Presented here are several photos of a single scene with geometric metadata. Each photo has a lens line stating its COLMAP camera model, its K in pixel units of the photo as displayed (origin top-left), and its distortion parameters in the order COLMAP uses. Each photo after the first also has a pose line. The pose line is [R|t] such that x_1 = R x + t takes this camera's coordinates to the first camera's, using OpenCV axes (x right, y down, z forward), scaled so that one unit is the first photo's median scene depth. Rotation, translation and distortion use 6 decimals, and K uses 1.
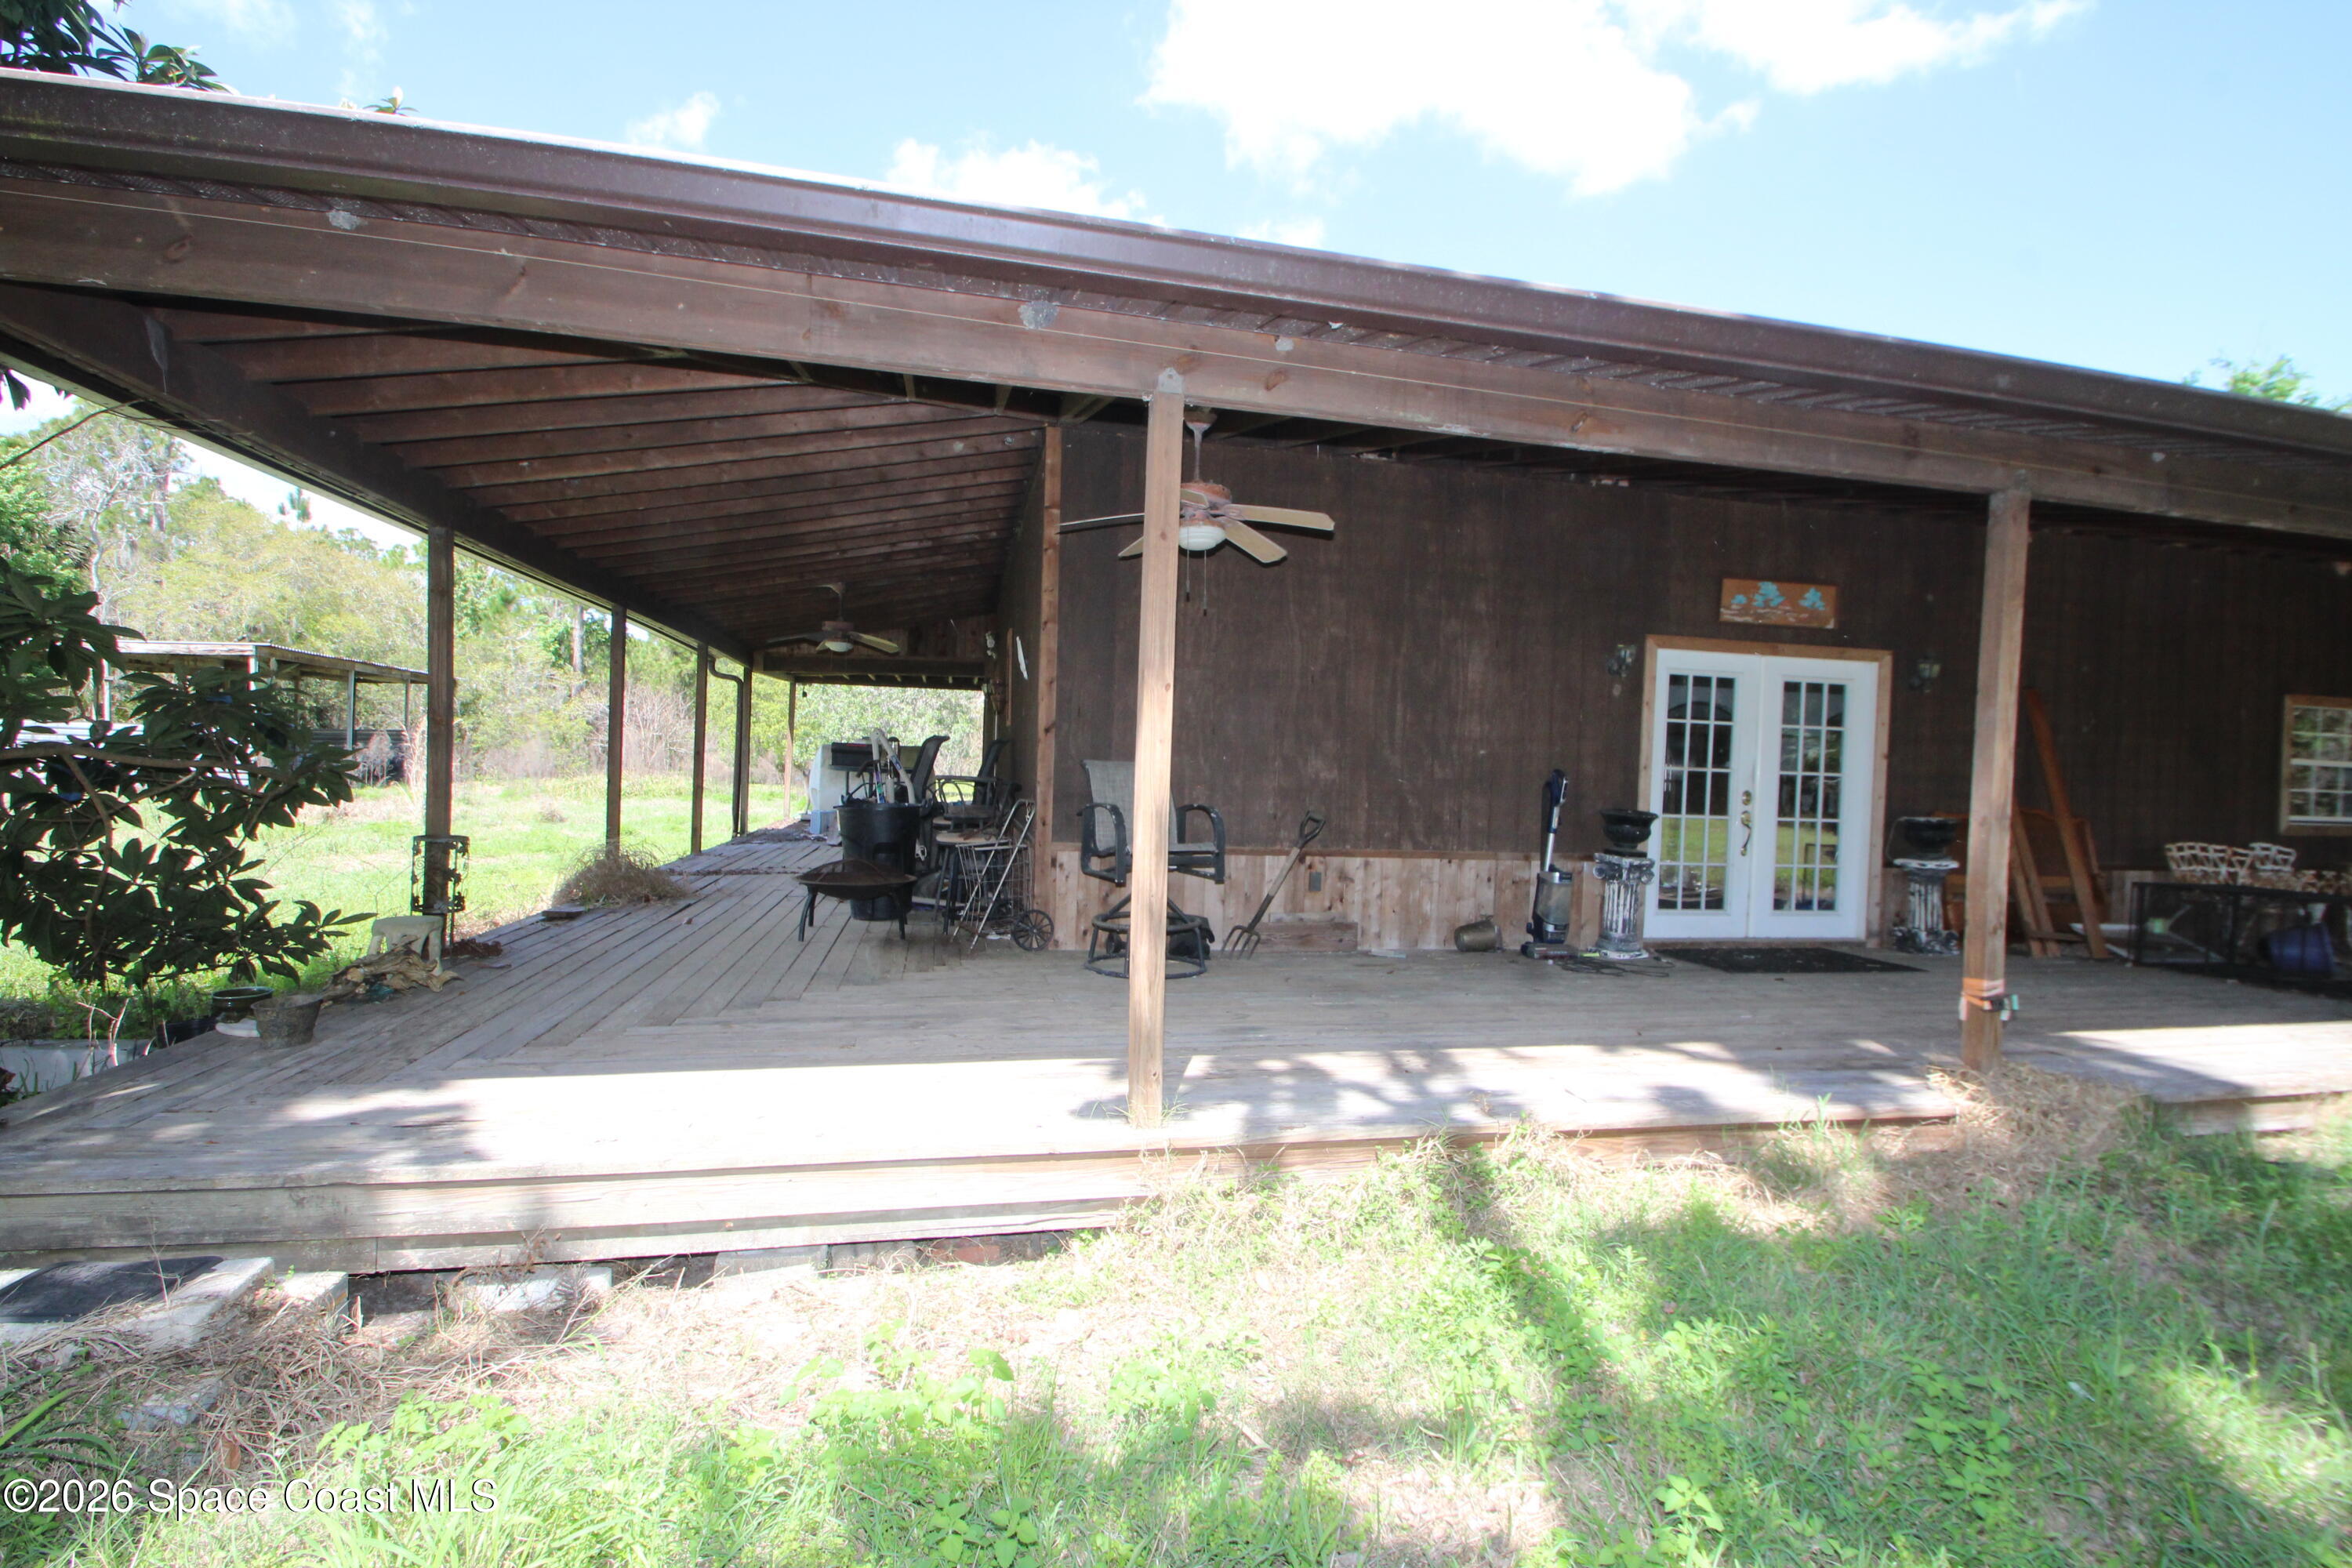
lens RADIAL K [[1116.8, 0, 1176.0], [0, 1116.8, 784.0], [0, 0, 1]] dist [-0.002870, -0.000462]
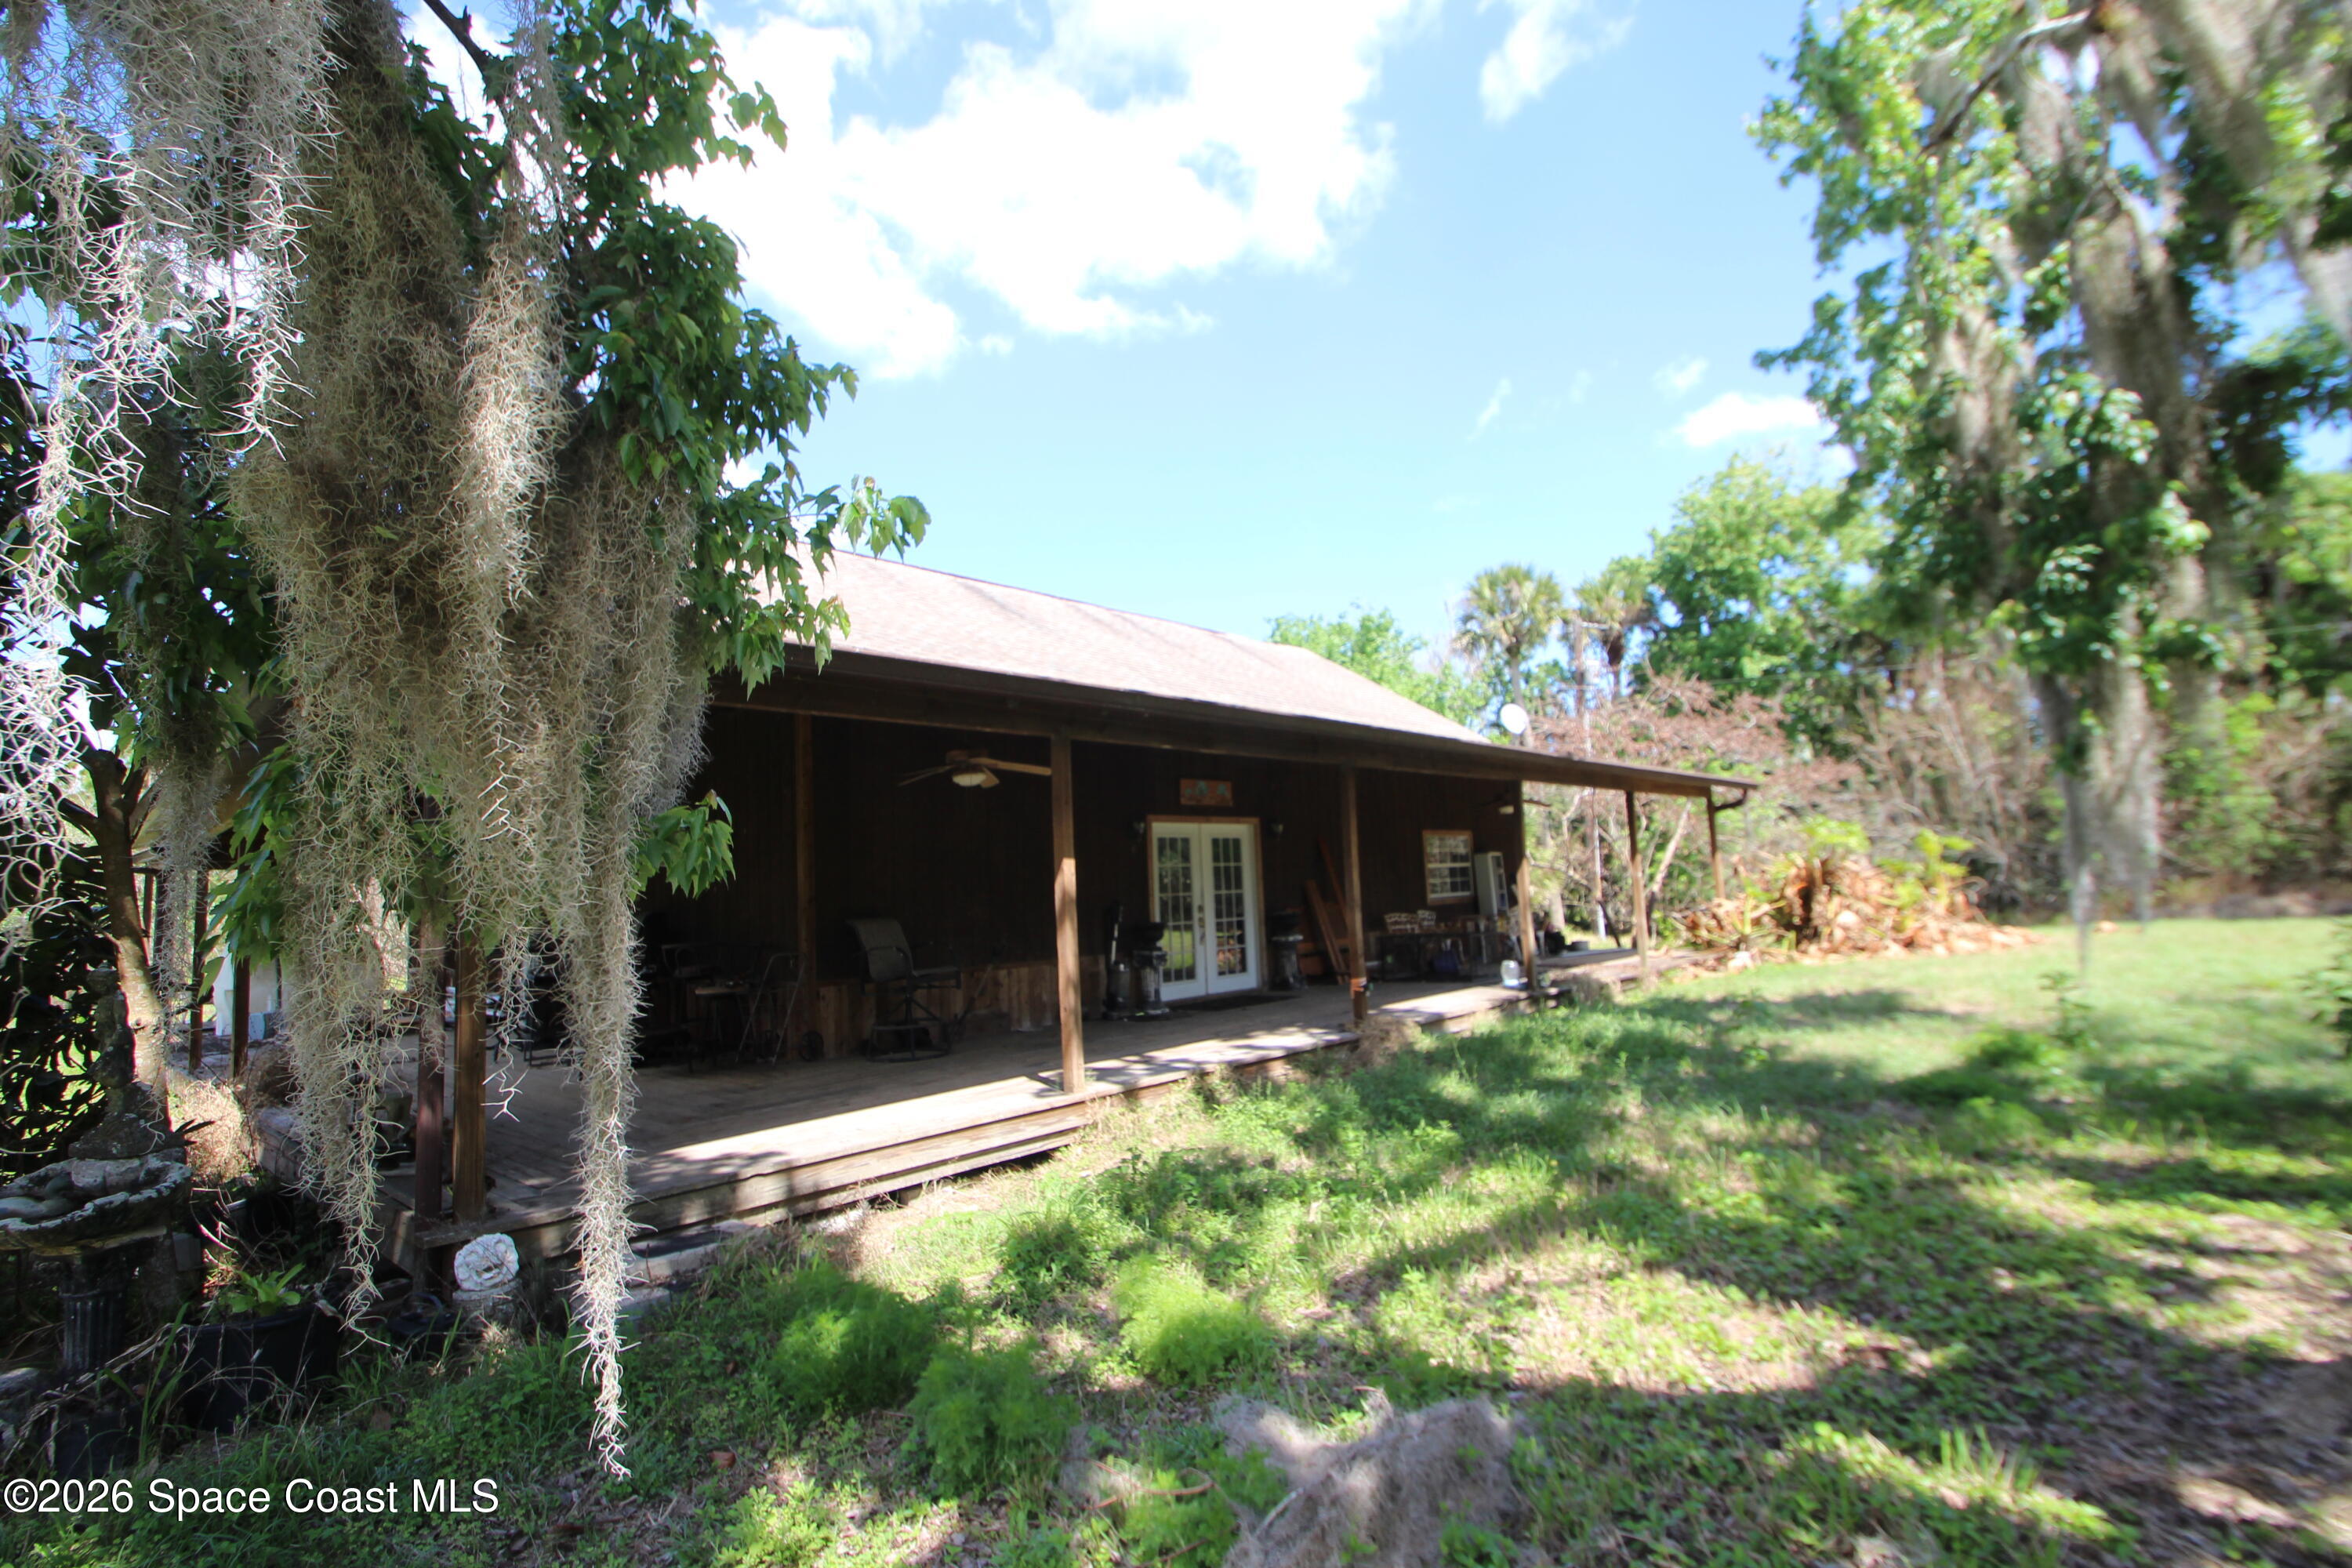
lens RADIAL K [[1116.8, 0, 1176.0], [0, 1116.8, 784.0], [0, 0, 1]] dist [-0.002870, -0.000462]
pose [[0.826923, -0.022830, 0.561852, -0.447890], [0.096158, 0.990199, -0.101288, -0.006971], [-0.554032, 0.137785, 0.821014, -0.366022]]
